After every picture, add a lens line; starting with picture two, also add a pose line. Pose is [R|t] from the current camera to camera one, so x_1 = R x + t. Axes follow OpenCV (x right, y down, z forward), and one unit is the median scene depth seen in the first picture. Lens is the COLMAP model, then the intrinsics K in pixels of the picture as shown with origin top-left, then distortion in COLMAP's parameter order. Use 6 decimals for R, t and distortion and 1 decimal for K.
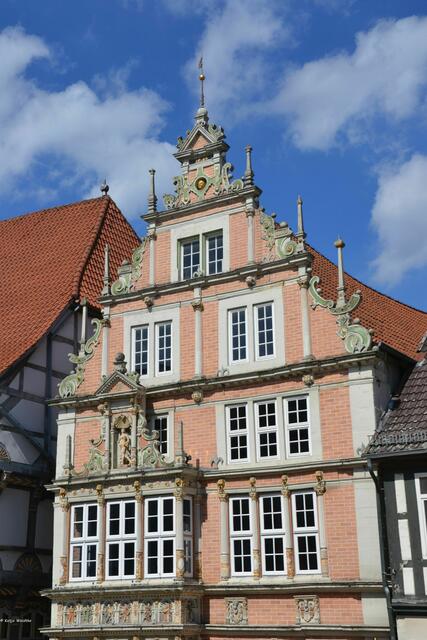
lens RADIAL K [[996.8, 0, 213.5], [0, 996.8, 320.0], [0, 0, 1]] dist [0.258873, -0.002631]
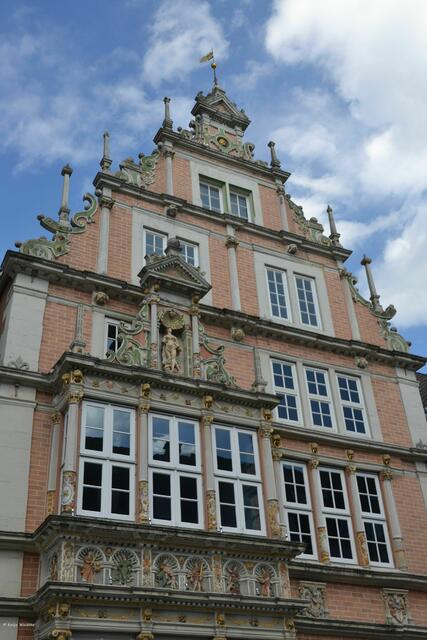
lens RADIAL K [[707.9, 0, 213.5], [0, 707.9, 320.0], [0, 0, 1]] dist [-0.006574, 0.169581]
pose [[0.520748, 0.468987, 0.713353, -0.462329], [-0.197729, 0.879128, -0.433632, 0.334897], [-0.830497, 0.084762, 0.550537, 0.740288]]
